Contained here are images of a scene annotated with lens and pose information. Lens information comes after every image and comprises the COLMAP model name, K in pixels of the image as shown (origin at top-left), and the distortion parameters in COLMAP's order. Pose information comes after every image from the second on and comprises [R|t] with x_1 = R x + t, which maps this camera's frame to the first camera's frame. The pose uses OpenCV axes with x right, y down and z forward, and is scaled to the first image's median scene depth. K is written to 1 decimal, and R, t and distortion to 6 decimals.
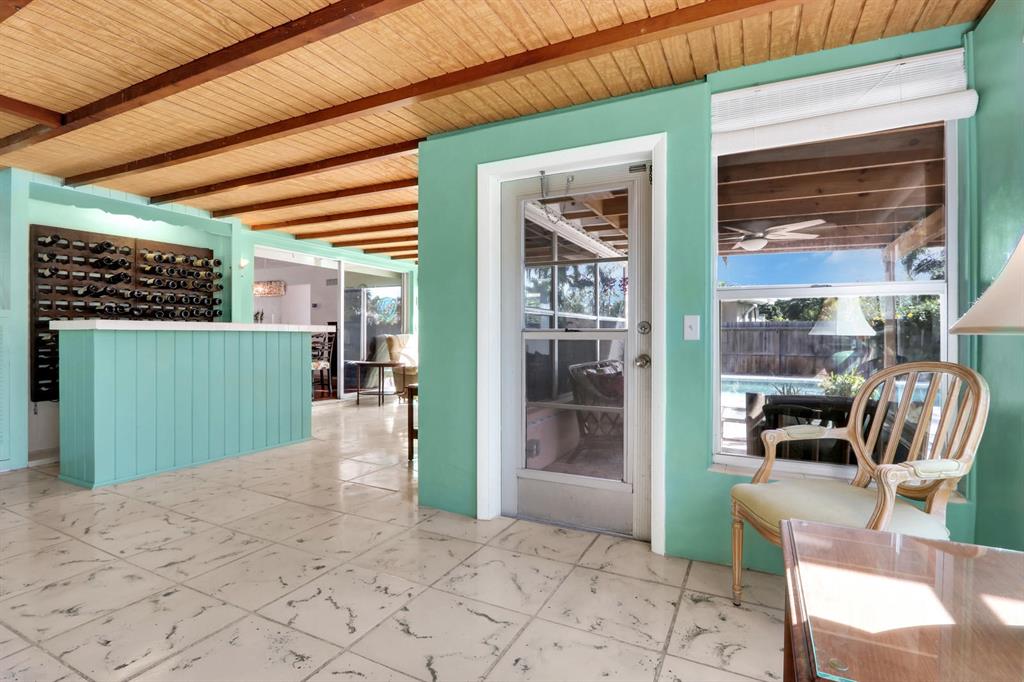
lens RADIAL K [[494.8, 0, 506.8], [0, 494.8, 339.2], [0, 0, 1]] dist [-0.006158, -0.000386]
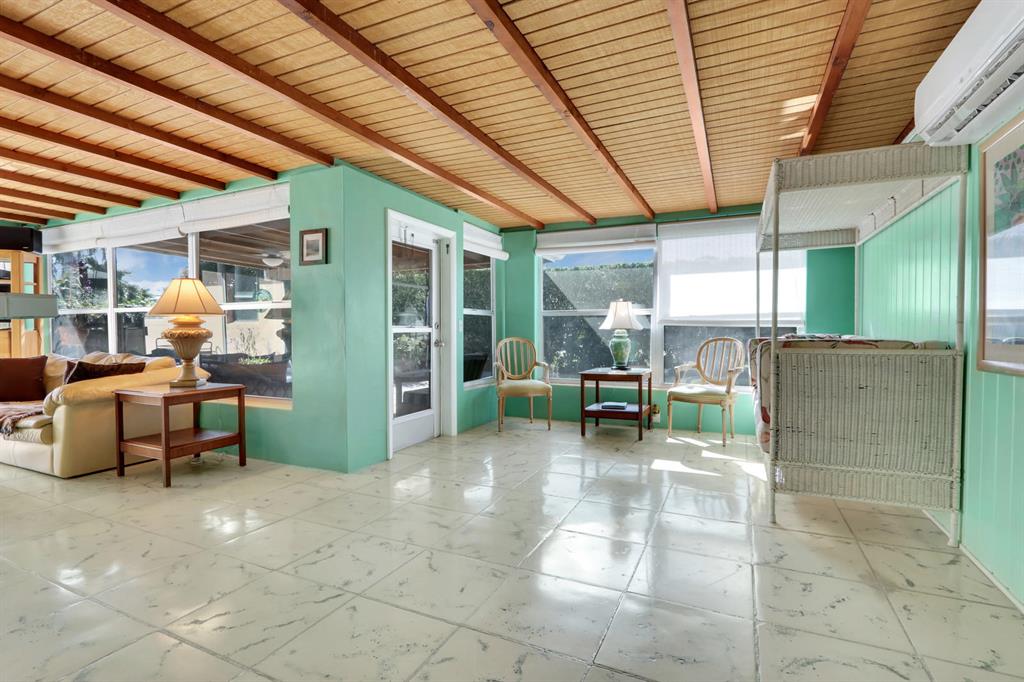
lens RADIAL K [[494.8, 0, 507.3], [0, 494.8, 340.4], [0, 0, 1]] dist [-0.006158, -0.000386]
pose [[-0.032743, -0.024234, 0.999170, -1.611931], [0.009720, 0.999651, 0.024564, -0.008940], [-0.999417, 0.010517, -0.032496, 0.771113]]
